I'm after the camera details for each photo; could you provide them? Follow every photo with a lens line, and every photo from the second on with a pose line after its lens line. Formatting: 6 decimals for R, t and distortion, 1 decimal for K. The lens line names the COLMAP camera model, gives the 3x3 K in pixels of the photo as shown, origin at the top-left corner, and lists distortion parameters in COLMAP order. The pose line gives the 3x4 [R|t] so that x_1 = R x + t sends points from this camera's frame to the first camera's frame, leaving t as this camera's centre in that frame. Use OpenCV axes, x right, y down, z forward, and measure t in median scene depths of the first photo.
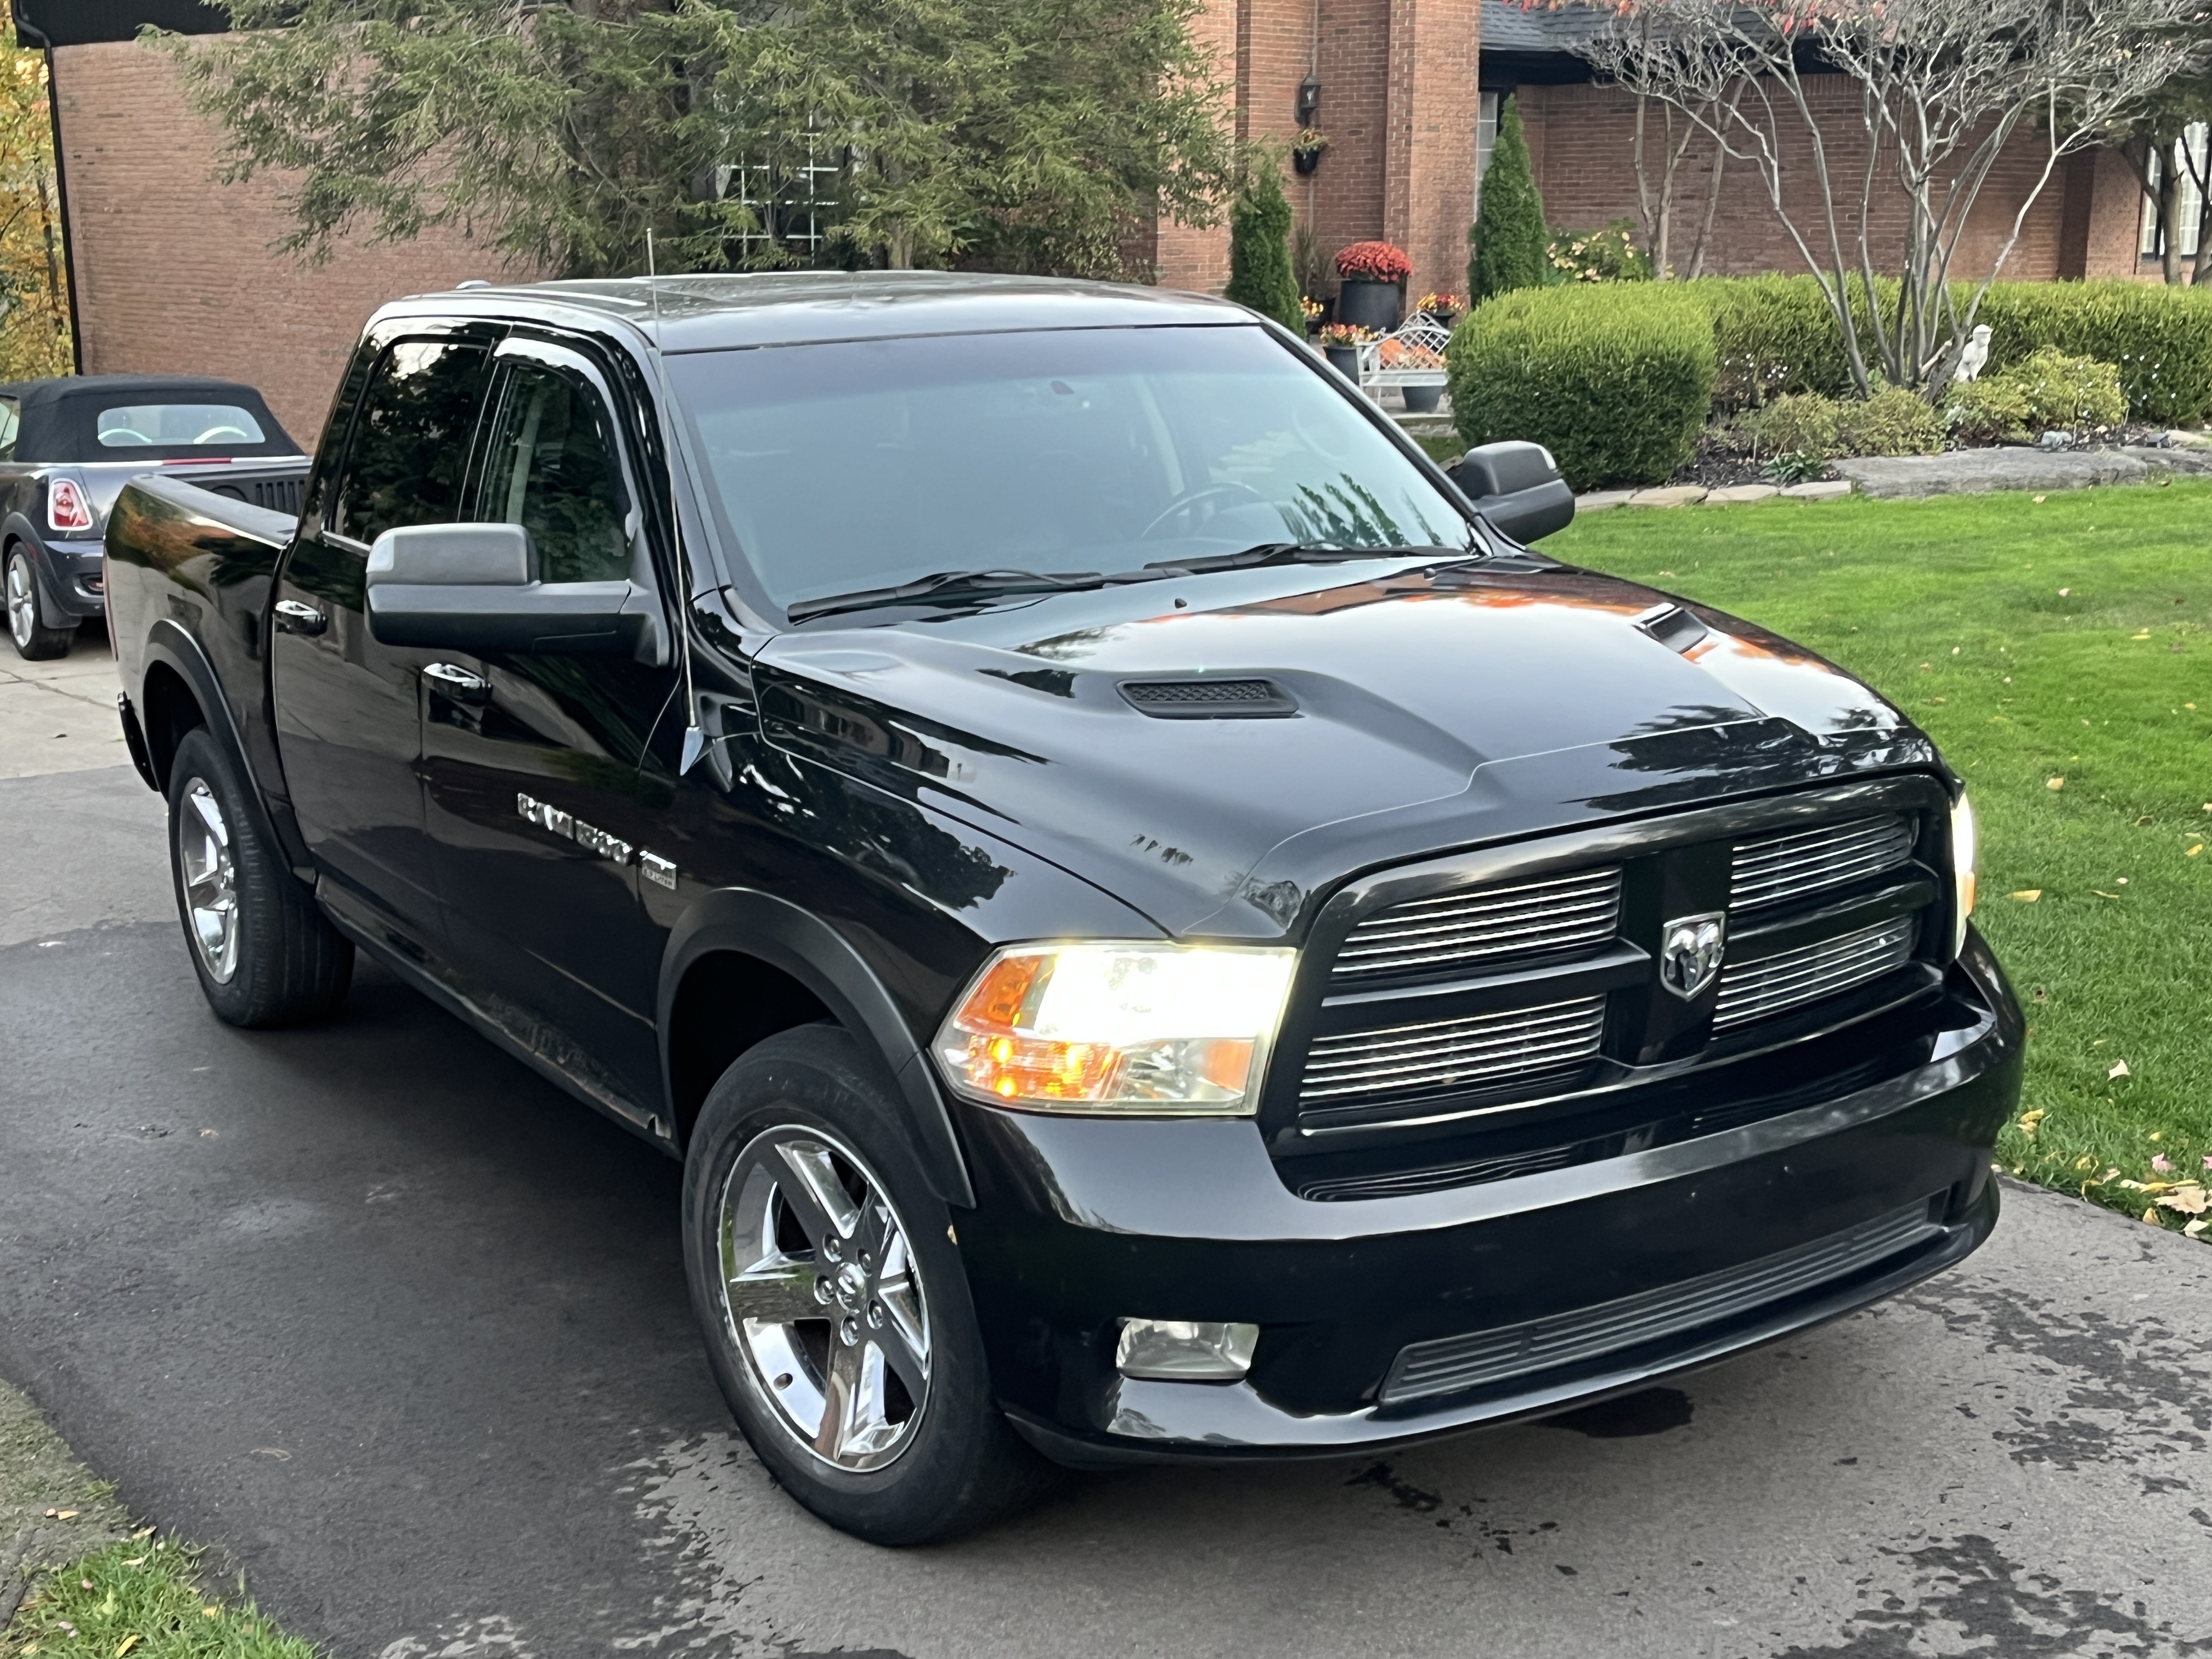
lens RADIAL K [[2724.7, 0, 1170.4], [0, 2724.7, 778.9], [0, 0, 1]] dist [0.049059, -0.049591]
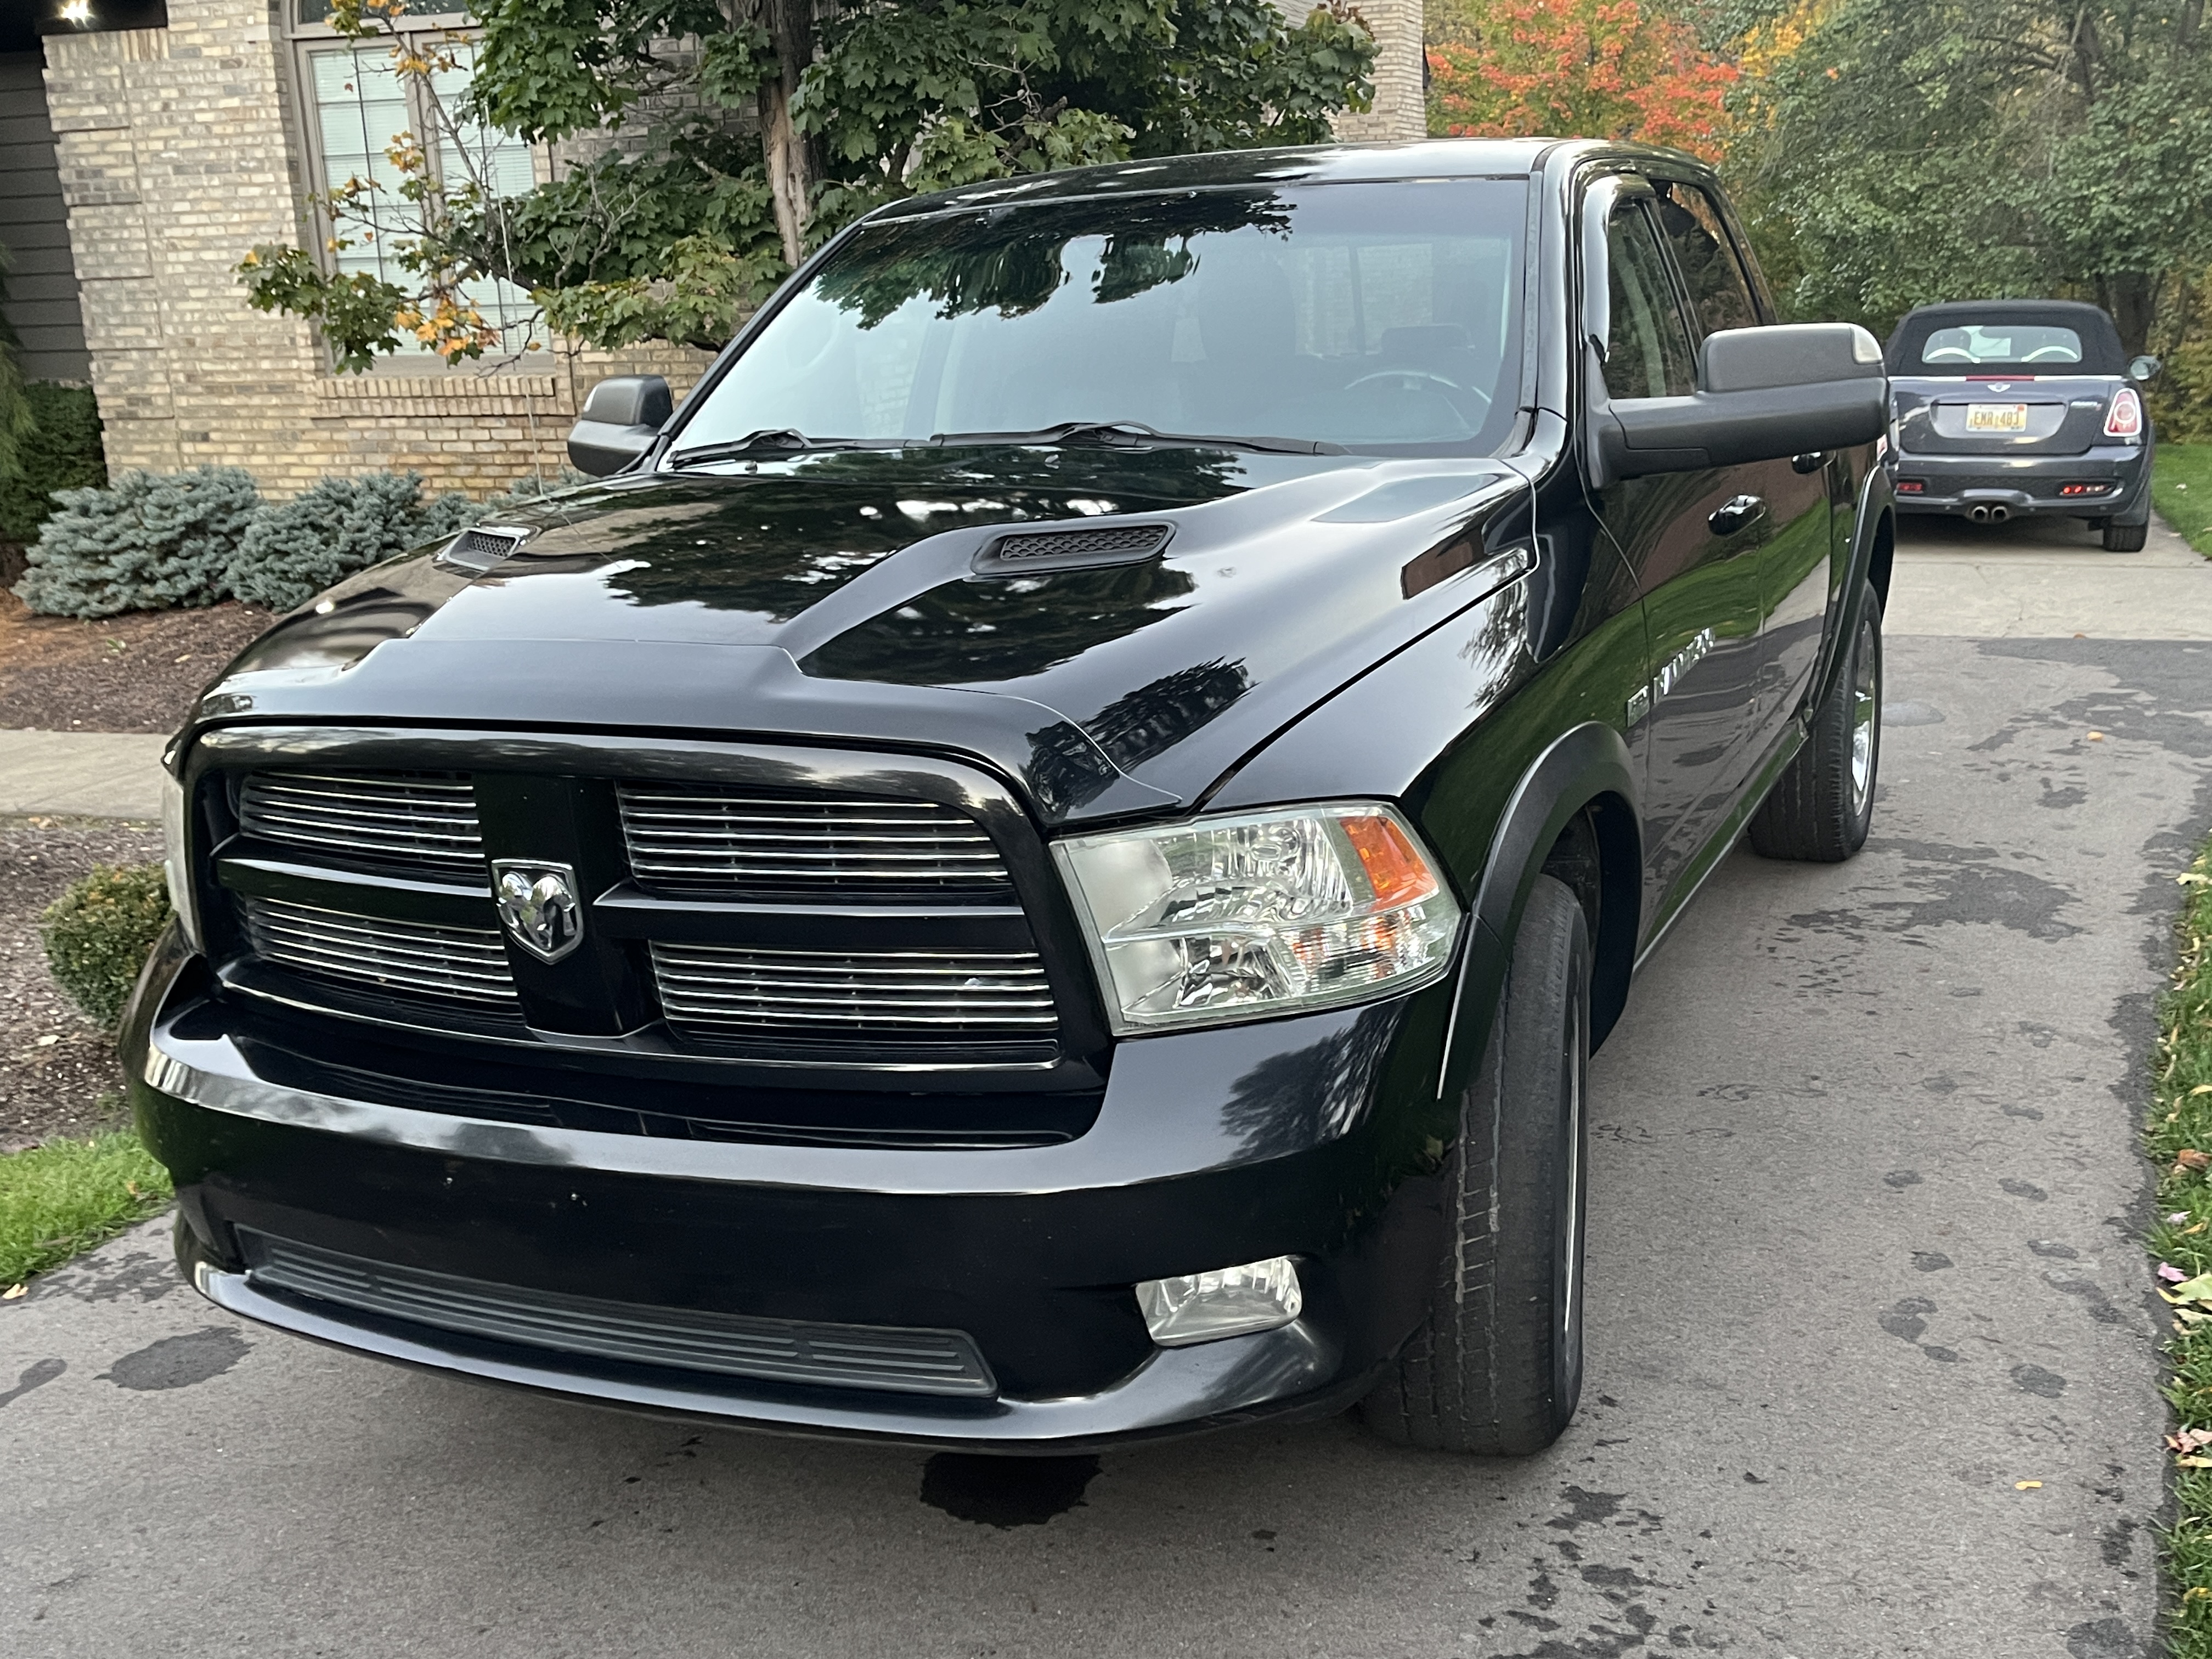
lens RADIAL K [[2234.7, 0, 1126.7], [0, 2234.7, 833.0], [0, 0, 1]] dist [0.028788, 0.013332]
pose [[0.533846, 0.184819, -0.825136, 0.663894], [-0.121588, 0.982458, 0.141392, -0.058785], [0.836794, 0.024845, 0.546954, 0.618147]]
